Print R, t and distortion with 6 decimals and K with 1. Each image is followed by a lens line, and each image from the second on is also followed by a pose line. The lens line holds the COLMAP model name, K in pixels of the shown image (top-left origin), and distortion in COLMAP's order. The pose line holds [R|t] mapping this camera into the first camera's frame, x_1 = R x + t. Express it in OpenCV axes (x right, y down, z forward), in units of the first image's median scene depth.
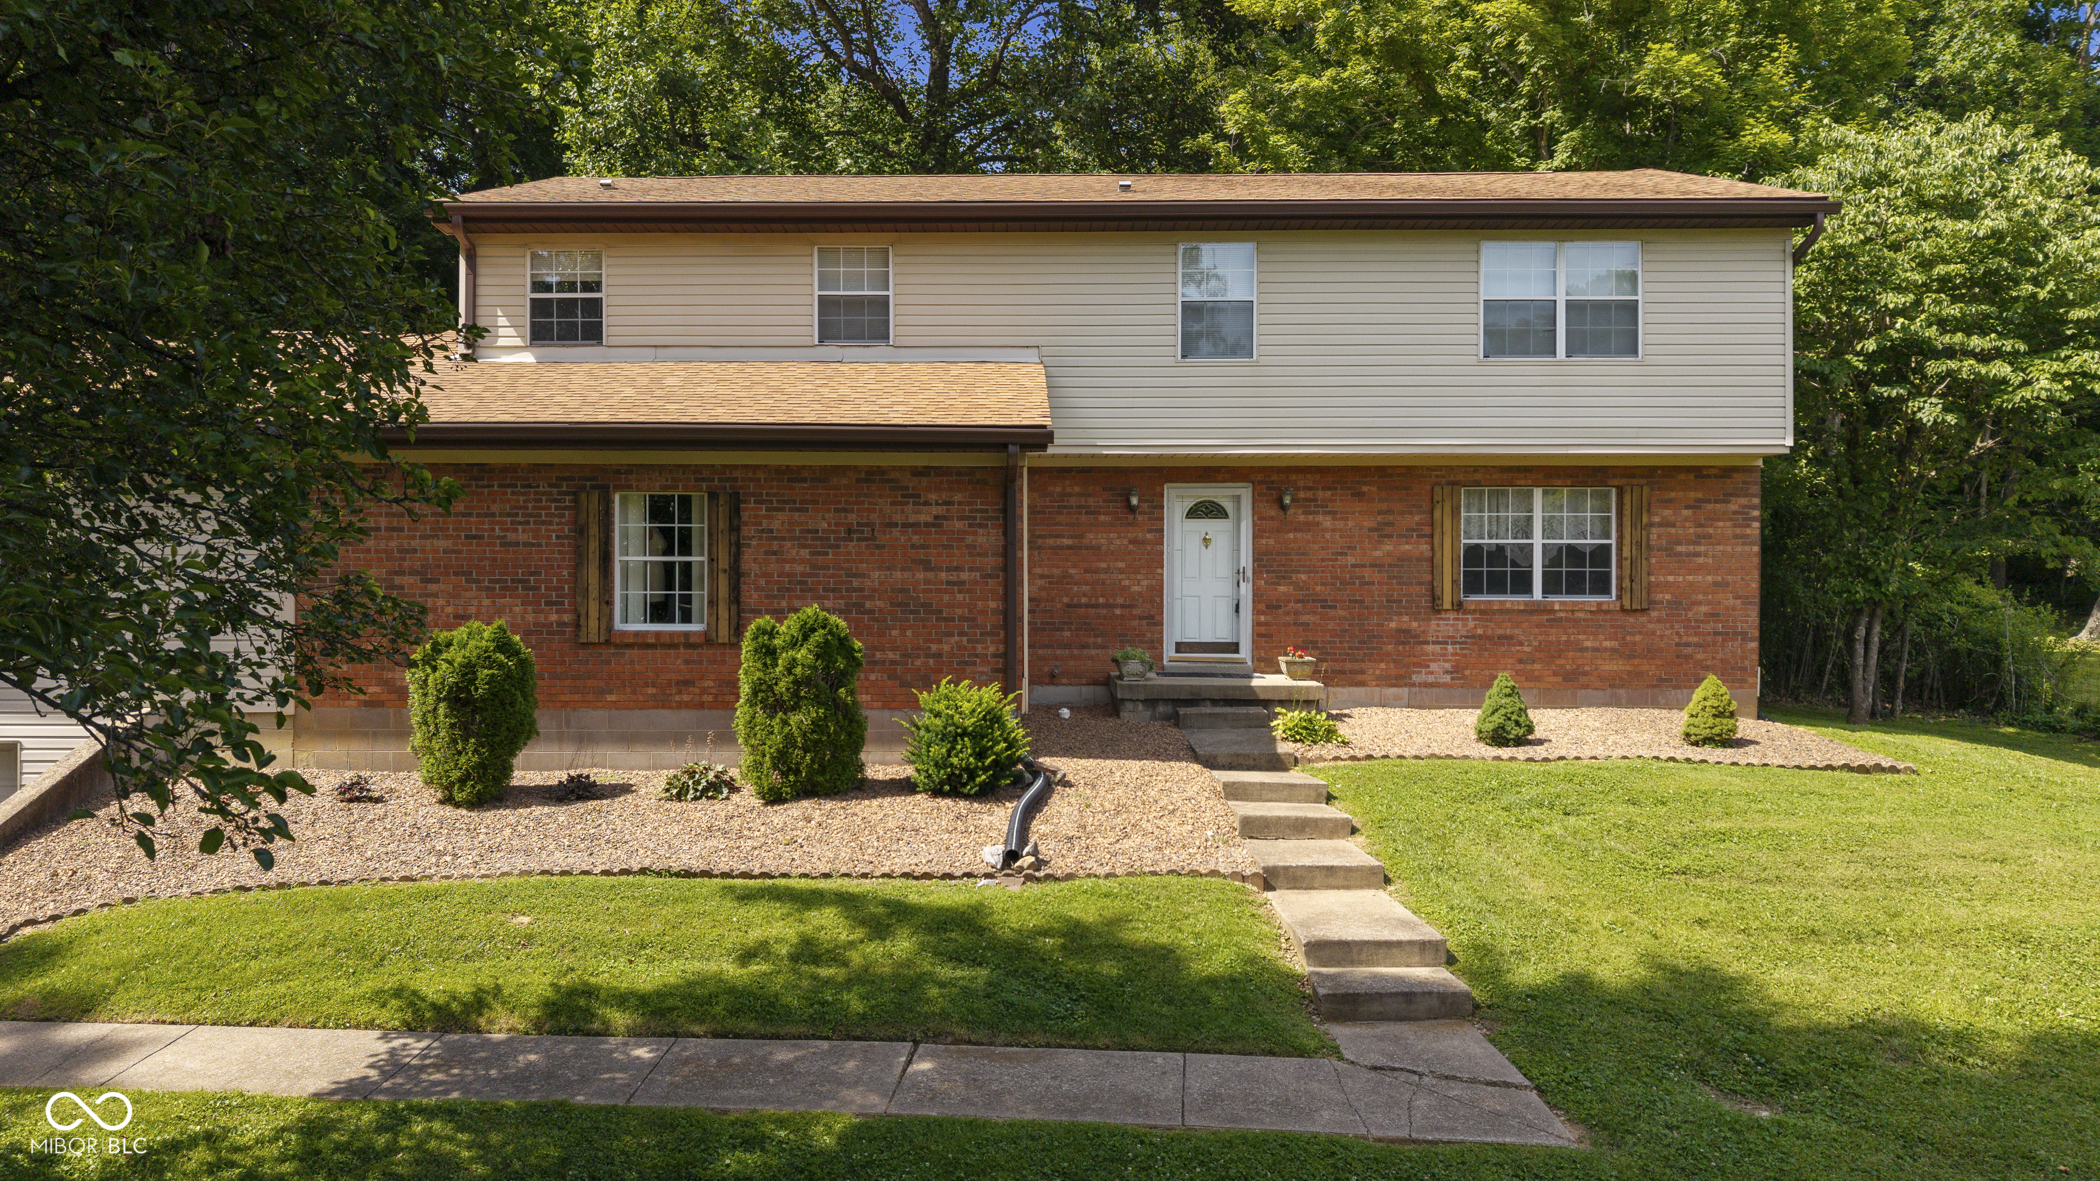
lens RADIAL K [[1462.3, 0, 1050.0], [0, 1462.3, 590.5], [0, 0, 1]] dist [0.032473, -0.018752]
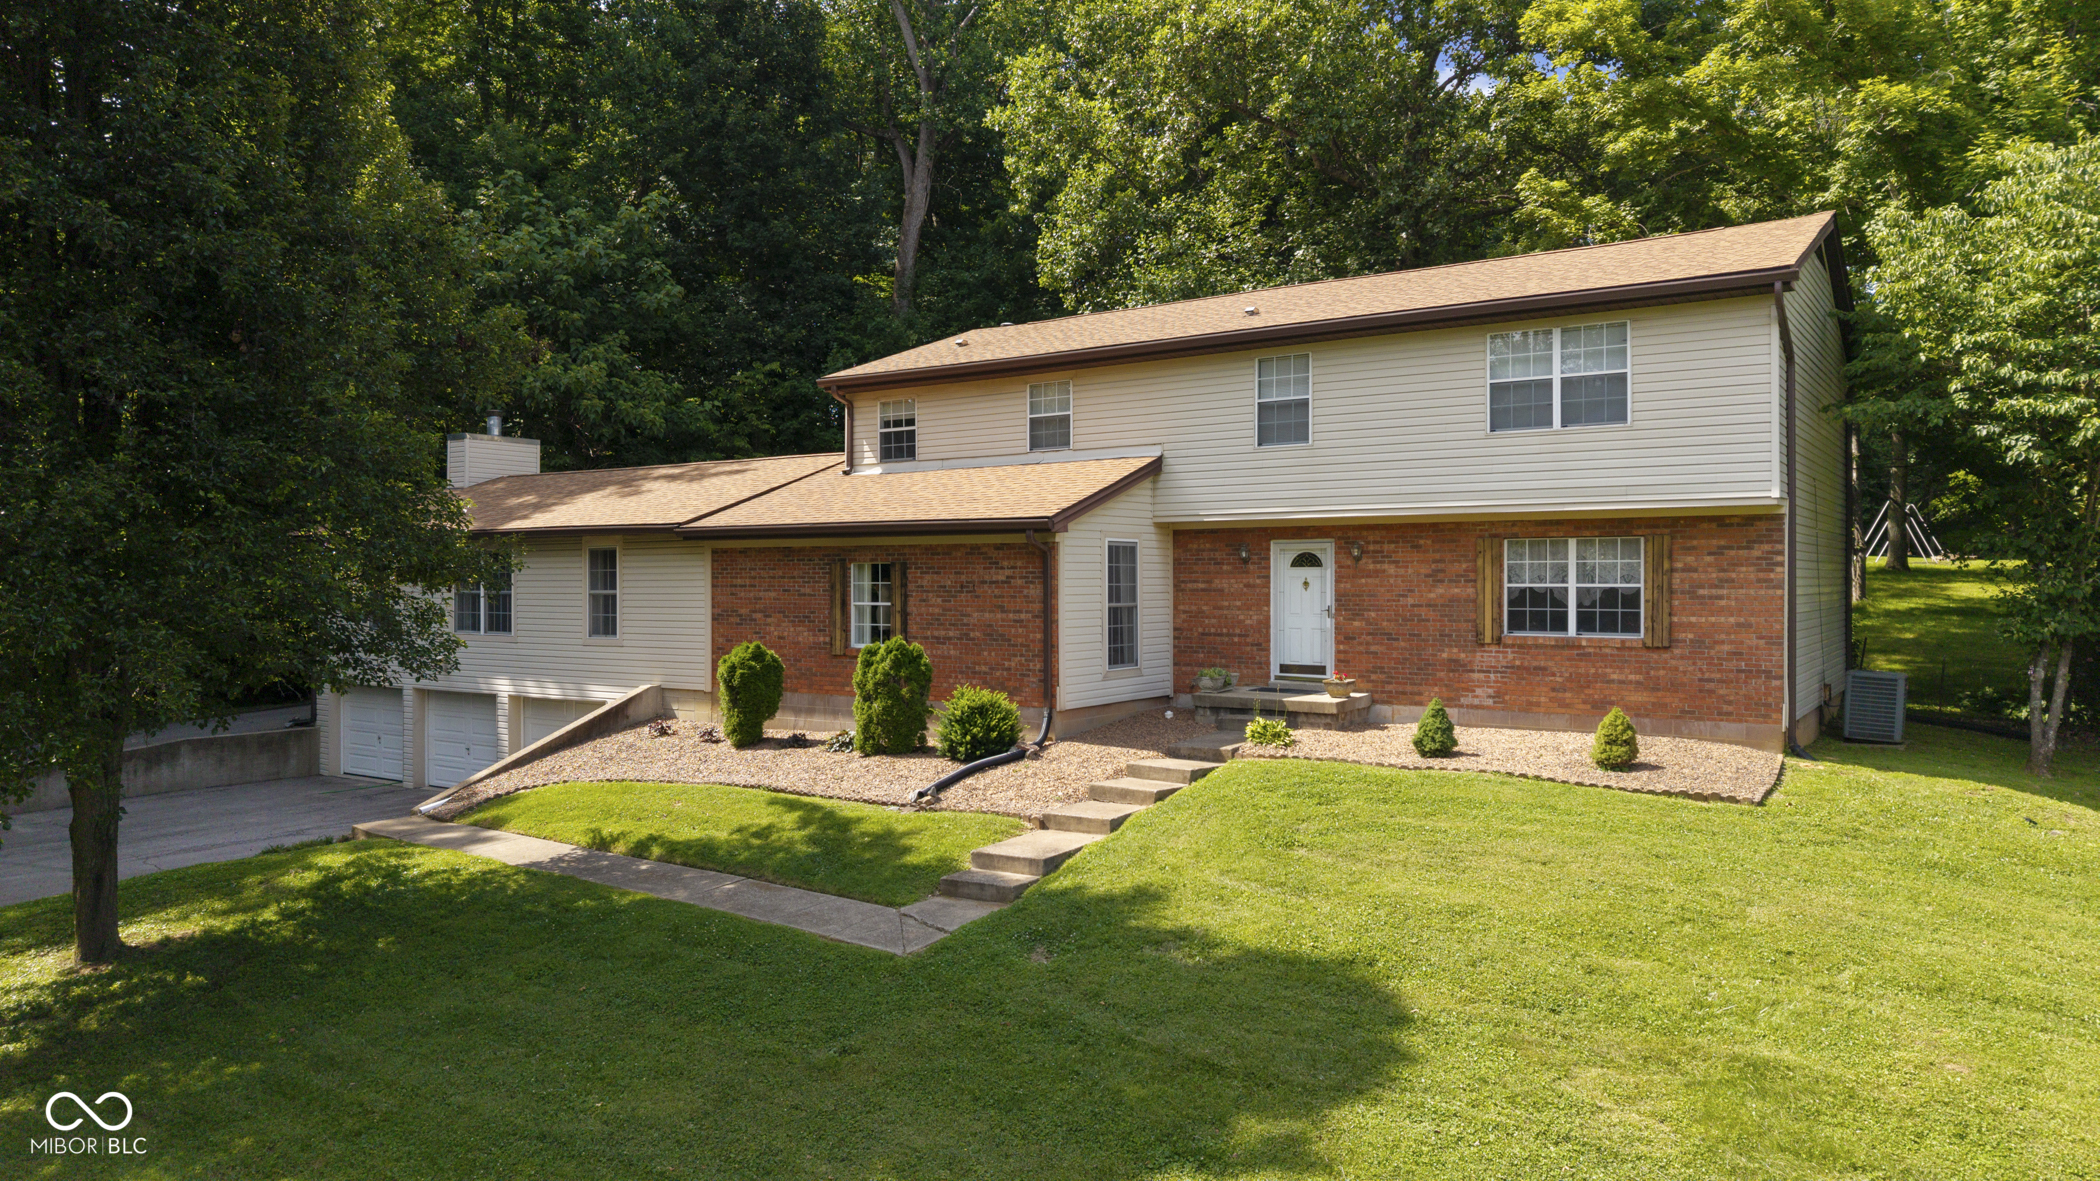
lens RADIAL K [[1420.0, 0, 1043.0], [0, 1420.0, 583.0], [0, 0, 1]] dist [0.047589, -0.063167]
pose [[0.827483, -0.003084, -0.561482, 0.618778], [-0.000642, 0.999979, -0.006439, -0.027923], [0.561490, 0.005689, 0.827464, -0.148134]]
